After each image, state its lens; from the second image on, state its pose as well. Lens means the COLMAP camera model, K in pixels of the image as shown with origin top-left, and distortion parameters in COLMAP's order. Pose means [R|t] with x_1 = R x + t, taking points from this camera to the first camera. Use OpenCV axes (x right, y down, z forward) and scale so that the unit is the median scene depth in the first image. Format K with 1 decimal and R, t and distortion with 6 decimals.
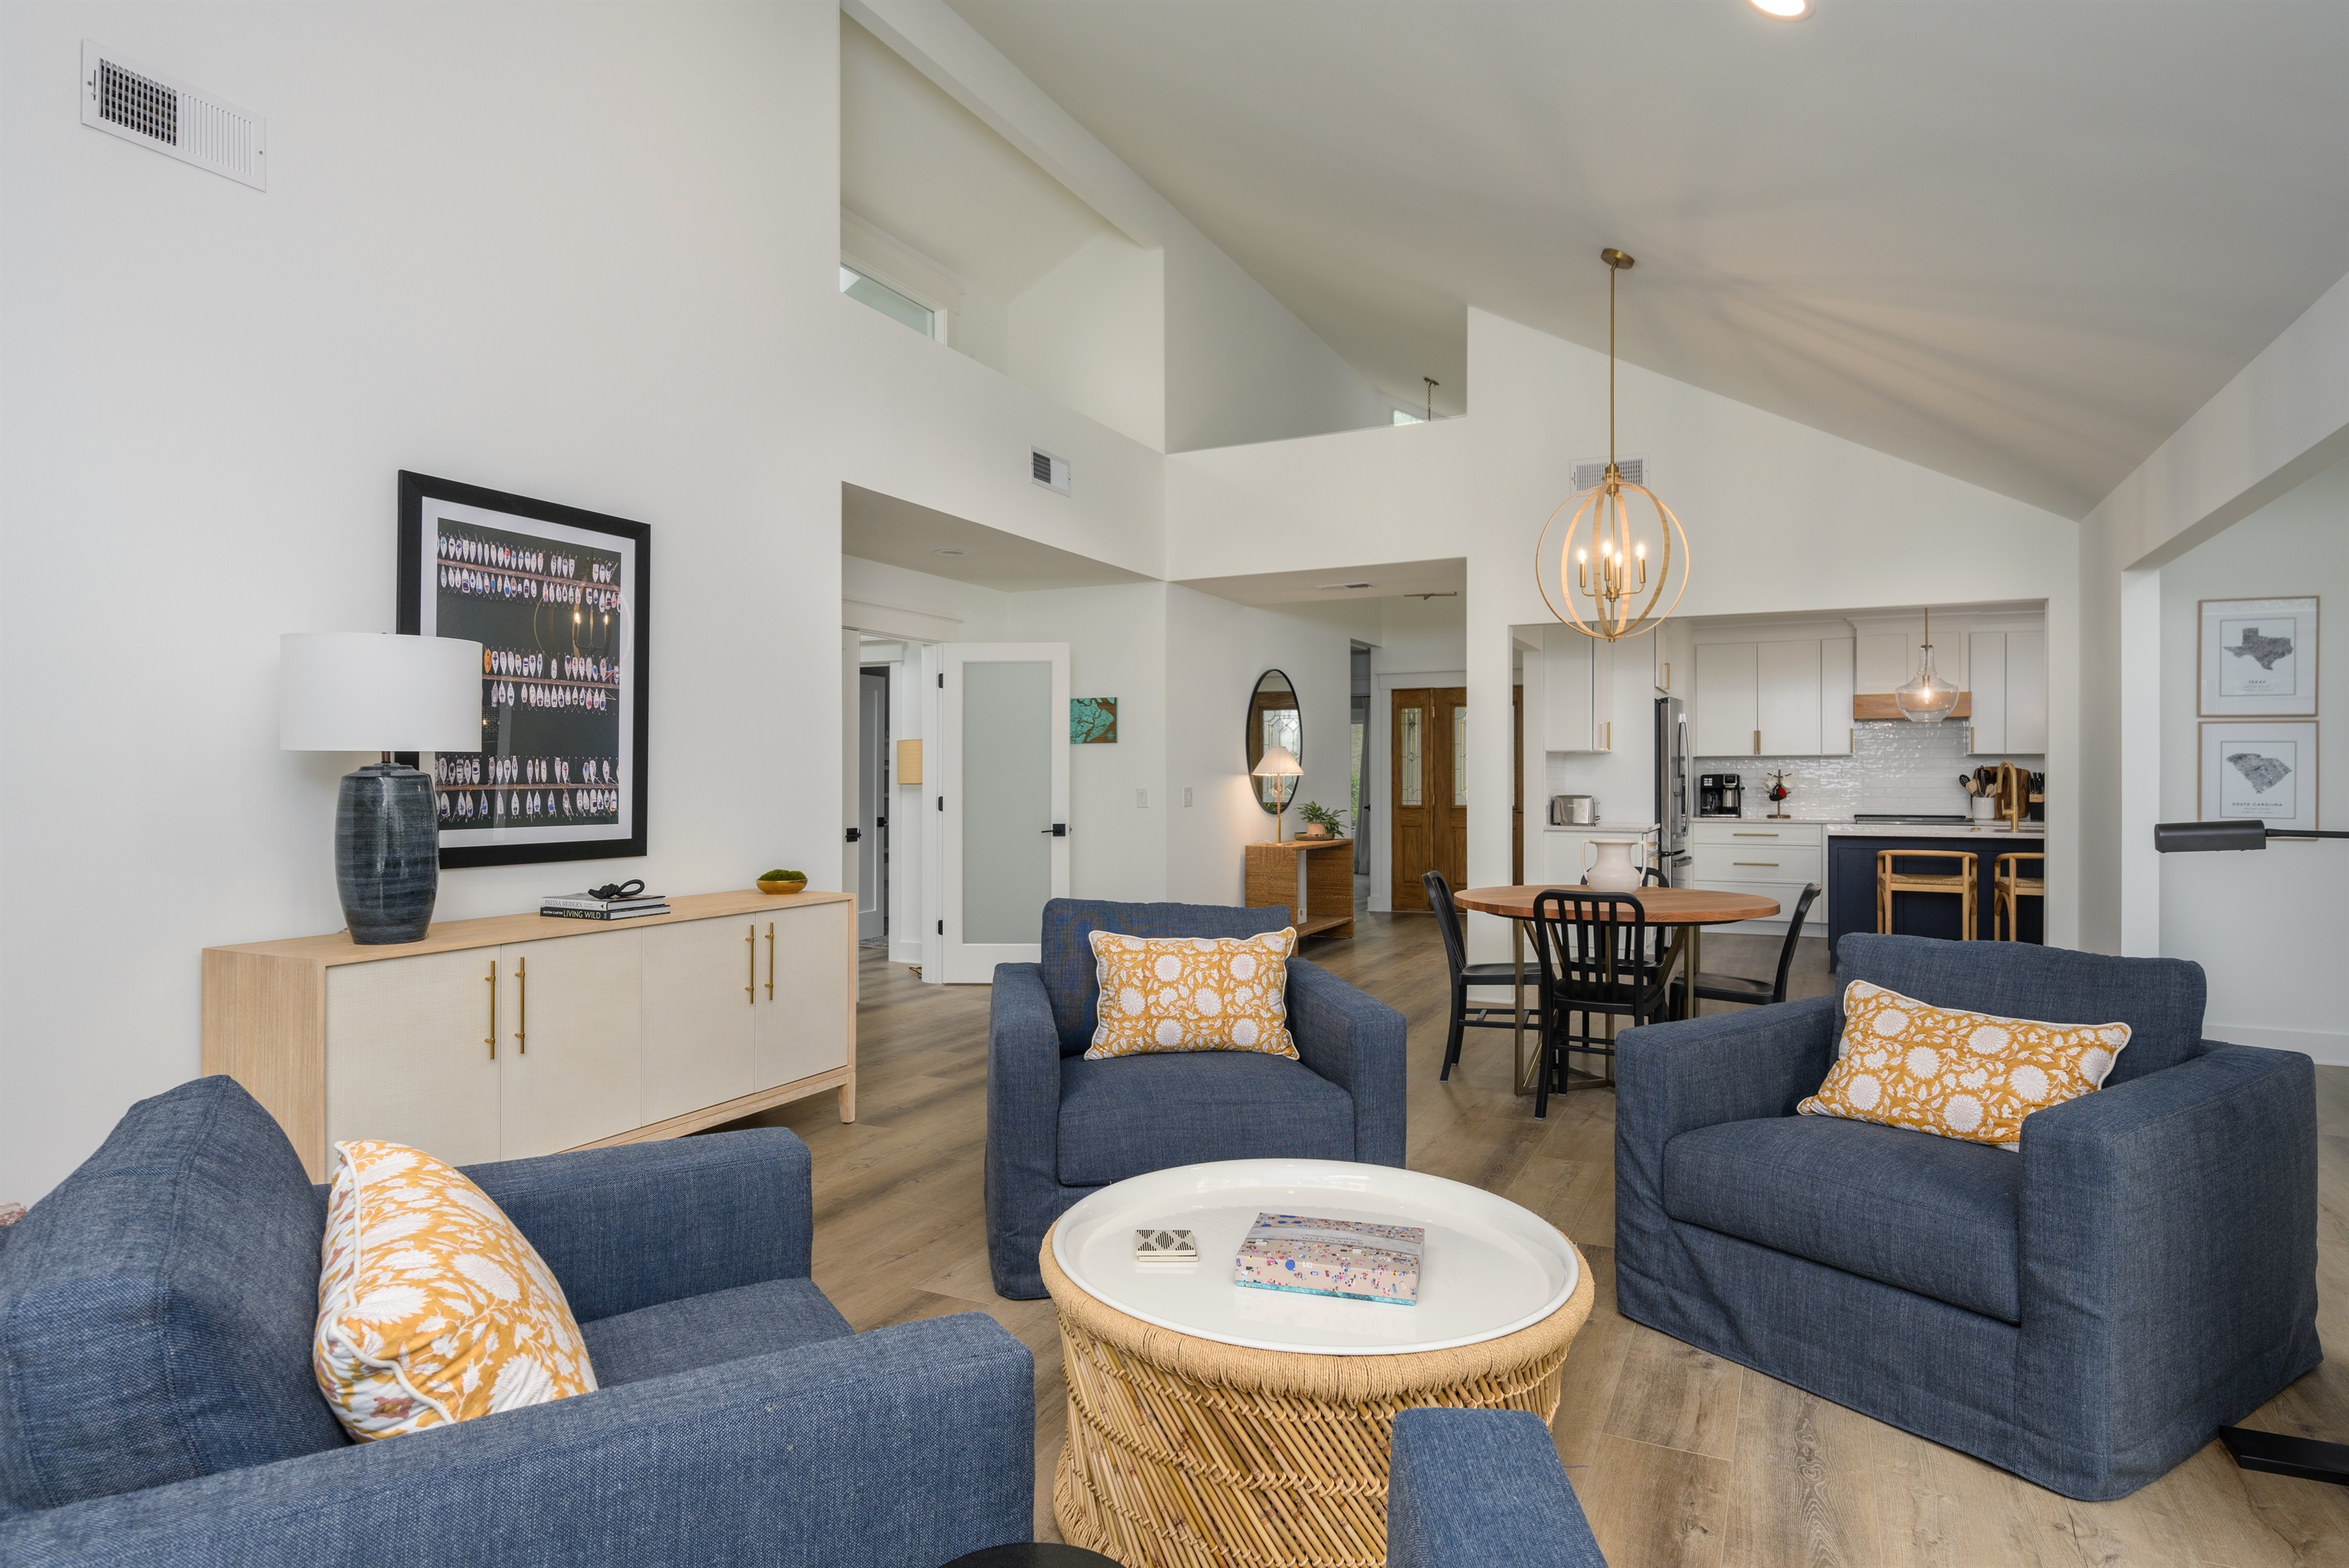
lens RADIAL K [[1308.9, 0, 1171.5], [0, 1308.9, 773.3], [0, 0, 1]] dist [-0.010524, -0.002720]
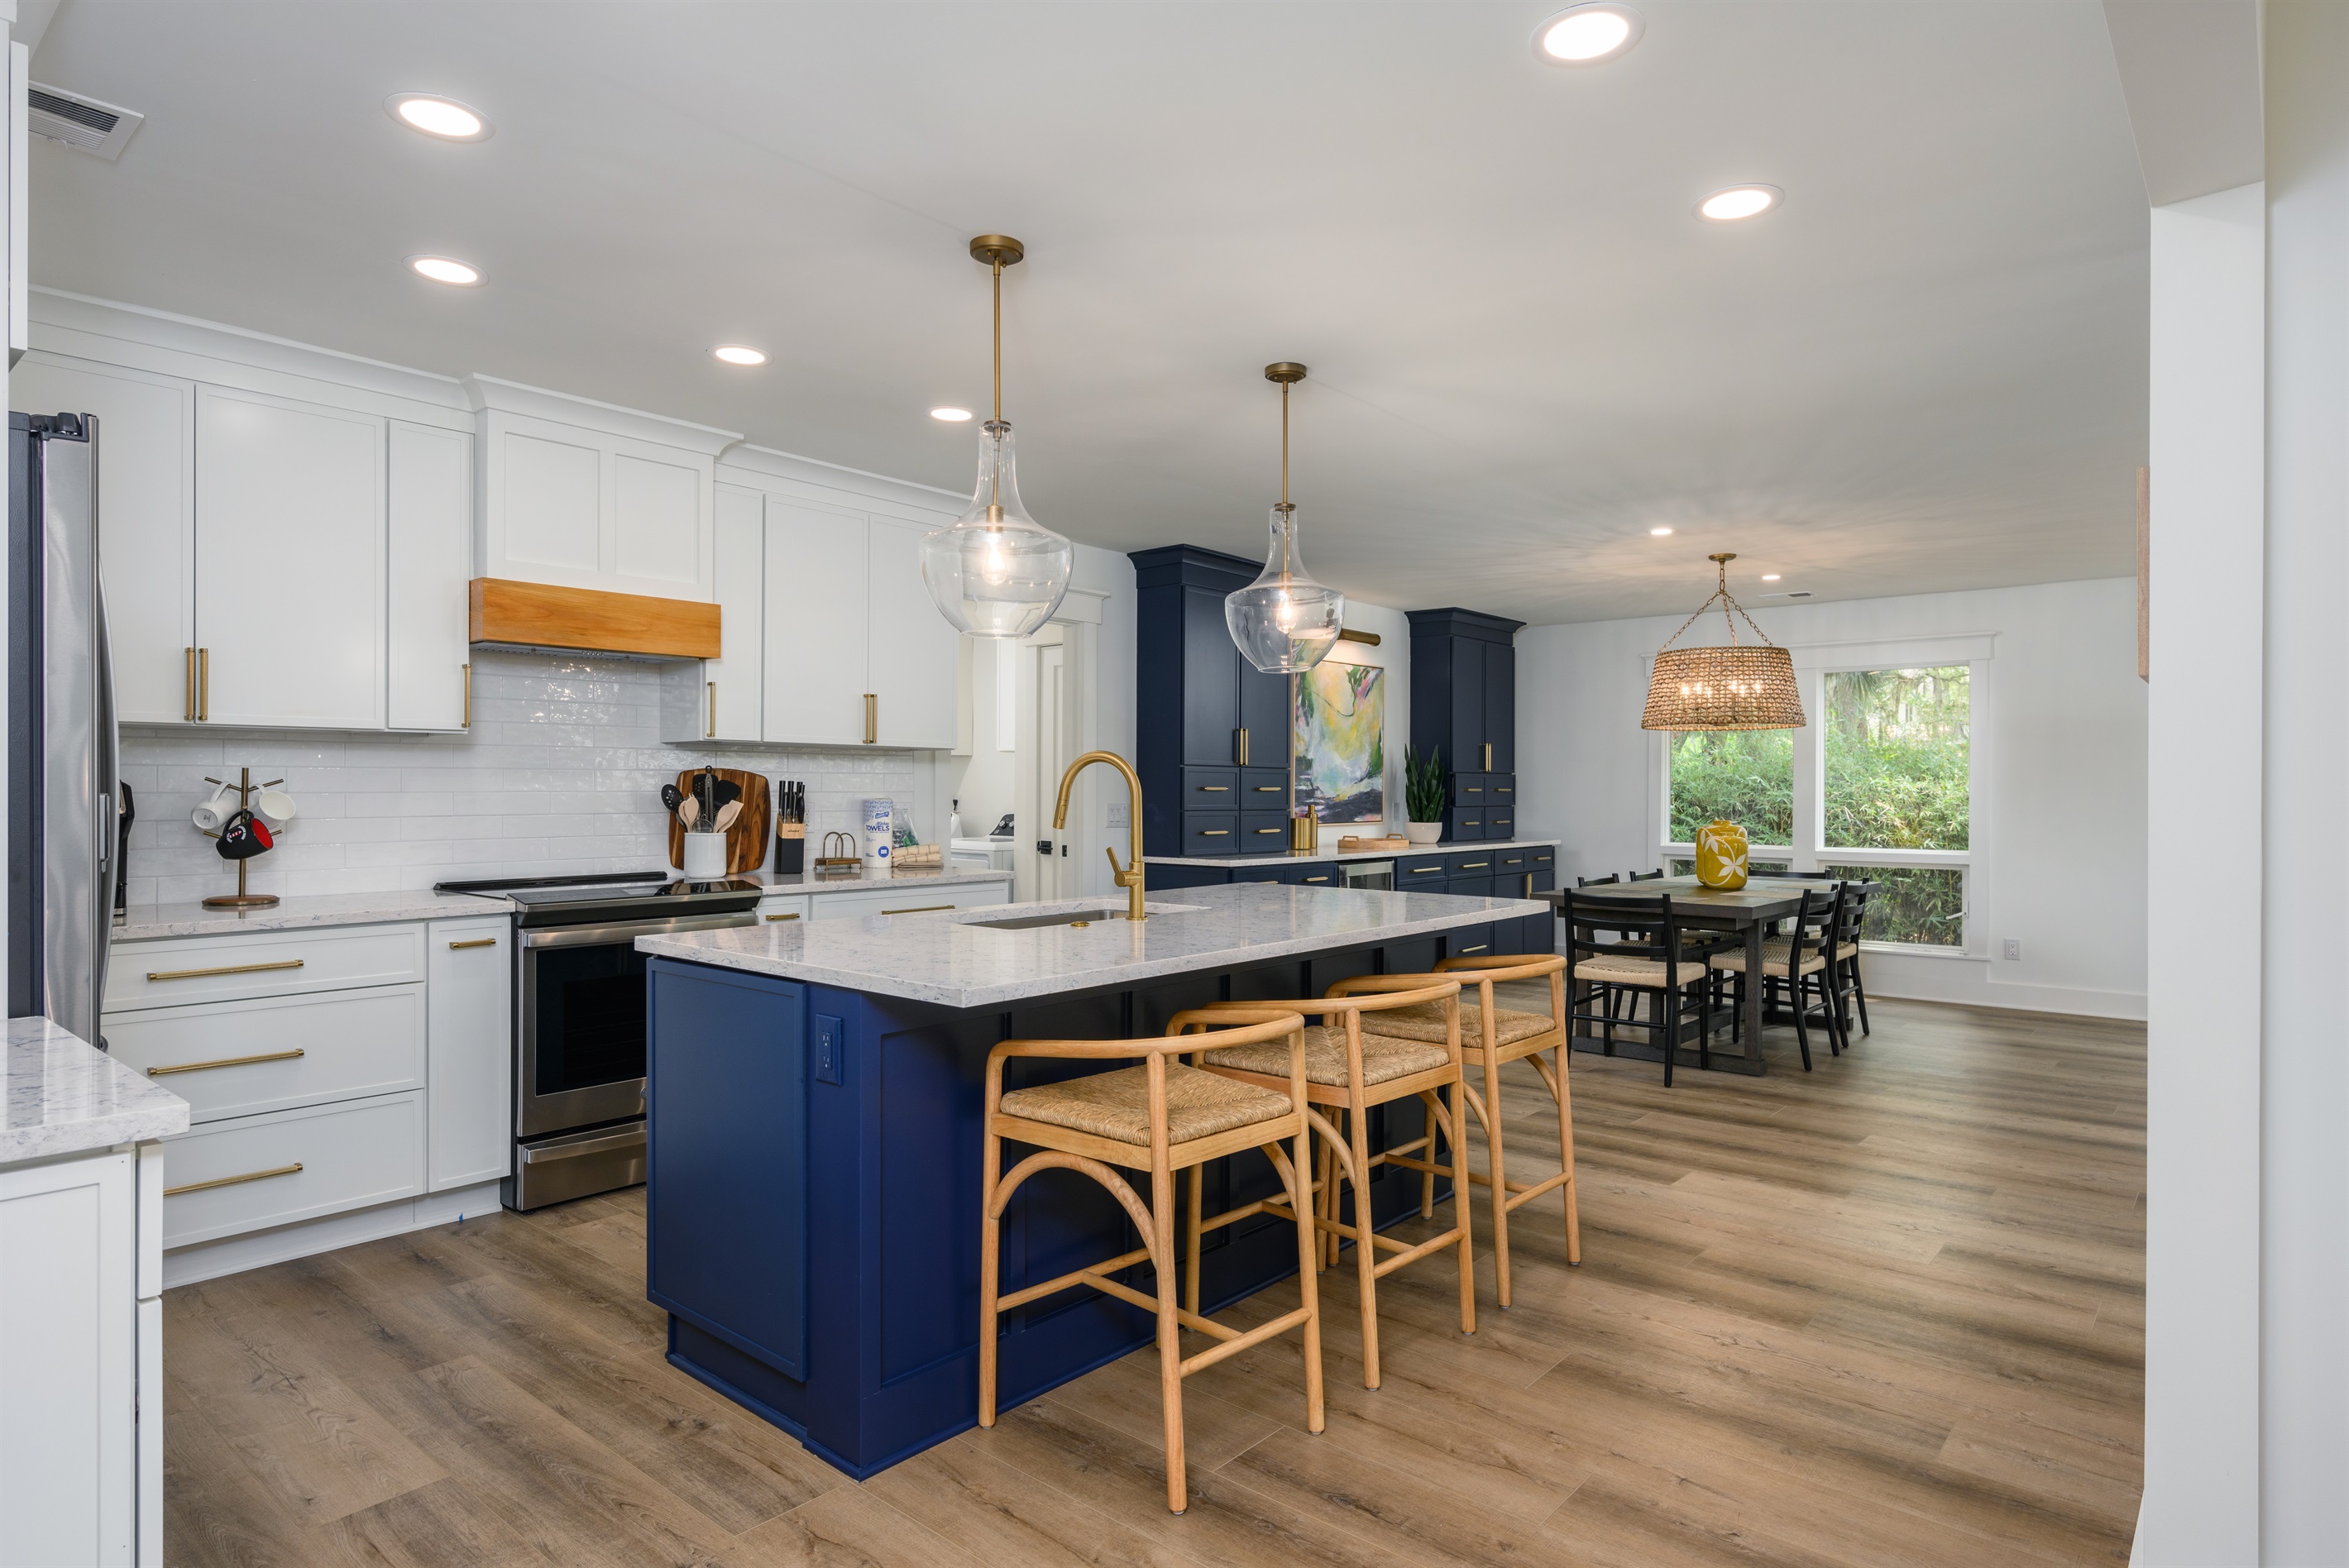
lens RADIAL K [[1308.9, 0, 1199.4], [0, 1308.9, 806.9], [0, 0, 1]] dist [-0.010524, -0.002720]
pose [[0.254568, -0.012292, 0.966977, 0.329487], [-0.003503, 0.999901, 0.013633, 0.003154], [-0.967049, -0.006857, 0.254500, 1.127155]]
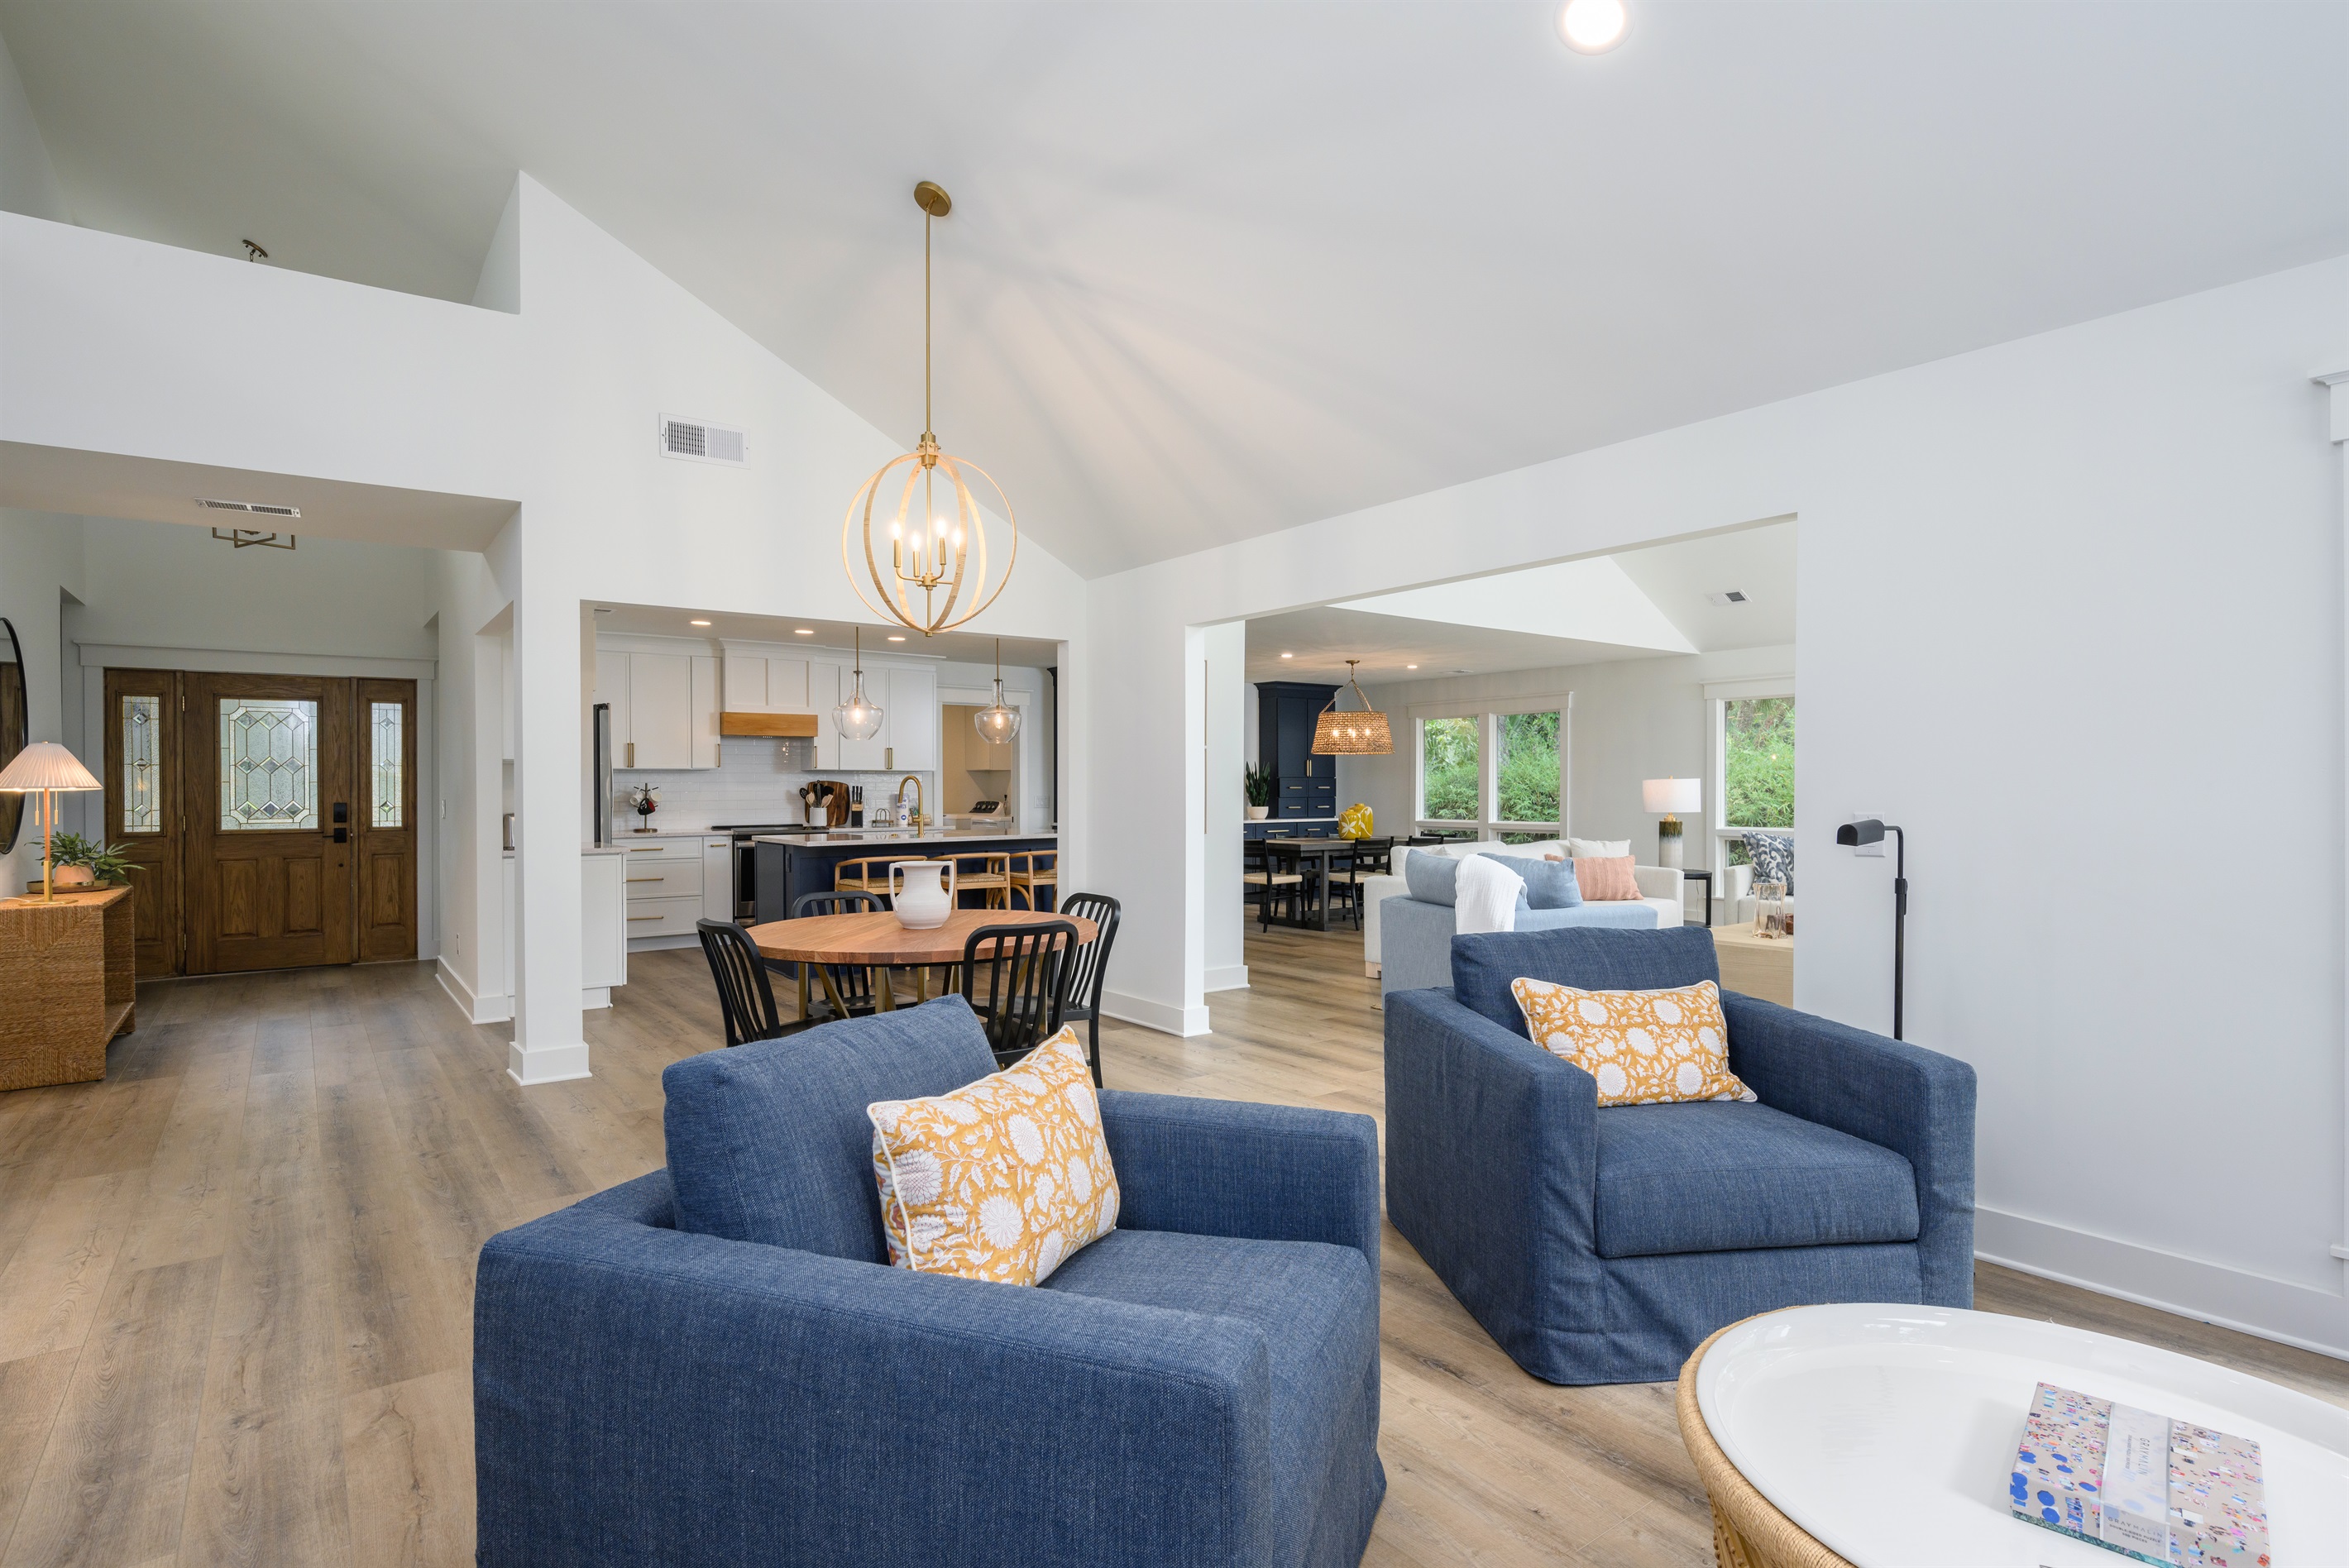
lens RADIAL K [[1168.8, 0, 1167.2], [0, 1168.8, 796.5], [0, 0, 1]] dist [-0.004940, 0.000653]
pose [[0.466697, -0.008073, 0.884380, -0.227094], [0.001100, 0.999963, 0.008547, 0.000493], [-0.884417, -0.003016, 0.466689, 0.400936]]
